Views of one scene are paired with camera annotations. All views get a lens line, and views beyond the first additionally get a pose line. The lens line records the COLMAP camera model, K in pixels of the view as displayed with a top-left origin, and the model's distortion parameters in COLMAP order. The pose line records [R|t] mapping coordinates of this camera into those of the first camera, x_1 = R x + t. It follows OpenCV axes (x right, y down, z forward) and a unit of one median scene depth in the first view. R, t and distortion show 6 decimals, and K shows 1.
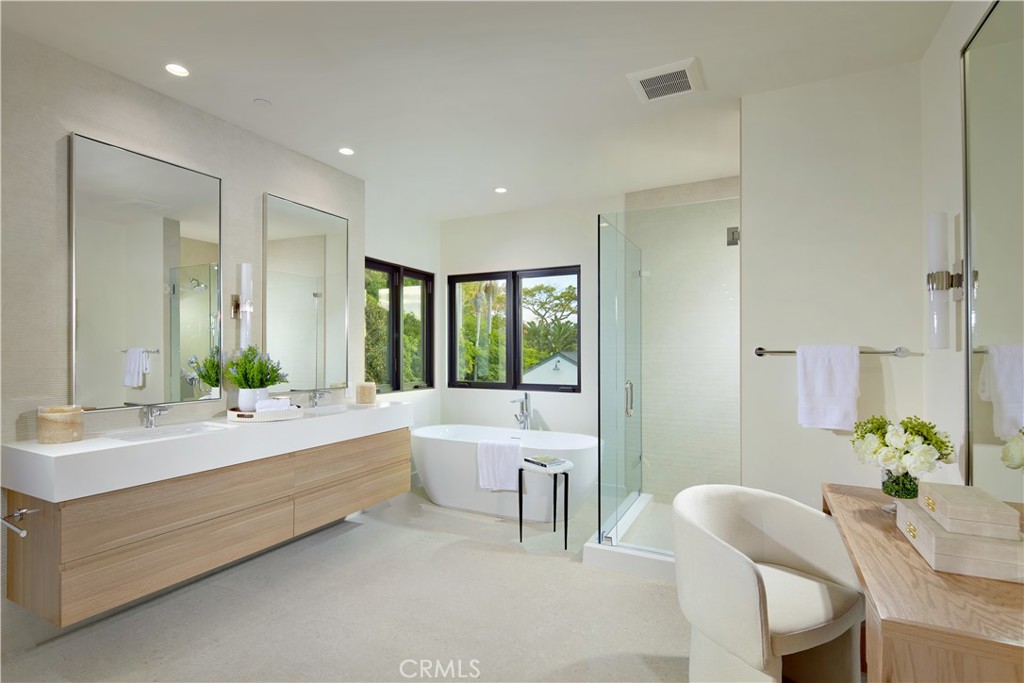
lens RADIAL K [[496.3, 0, 507.3], [0, 496.3, 347.6], [0, 0, 1]] dist [-0.005583, -0.000737]
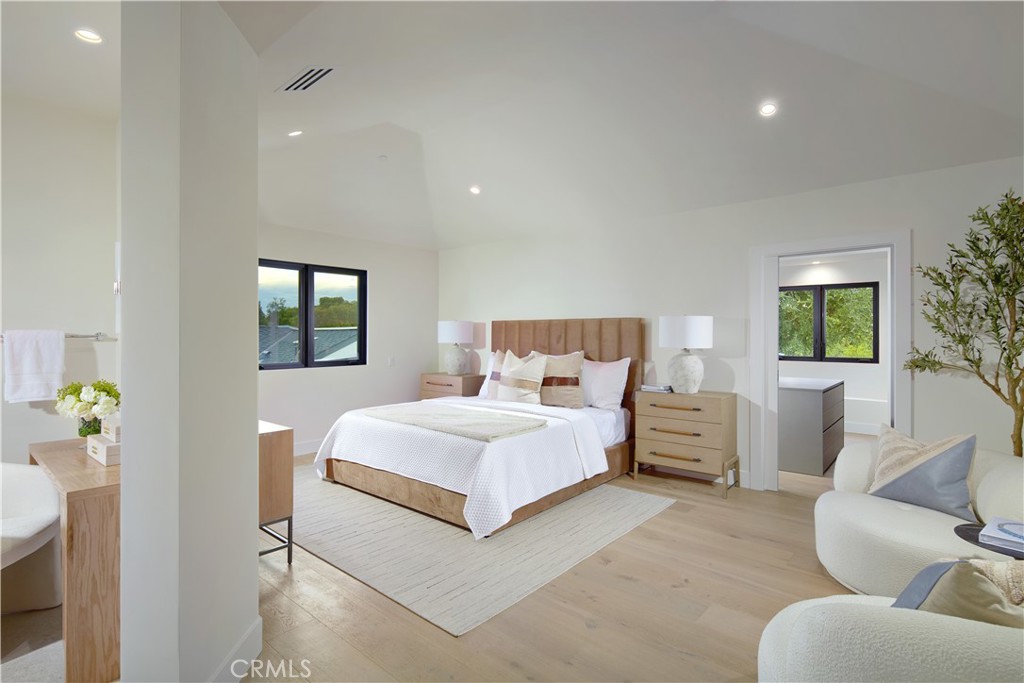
lens RADIAL K [[496.3, 0, 506.9], [0, 496.3, 340.4], [0, 0, 1]] dist [-0.005583, -0.000737]
pose [[0.240501, -0.001496, 0.970648, -0.319273], [-0.011256, 0.999927, 0.004331, 0.003264], [-0.970584, -0.011967, 0.240467, -0.532624]]
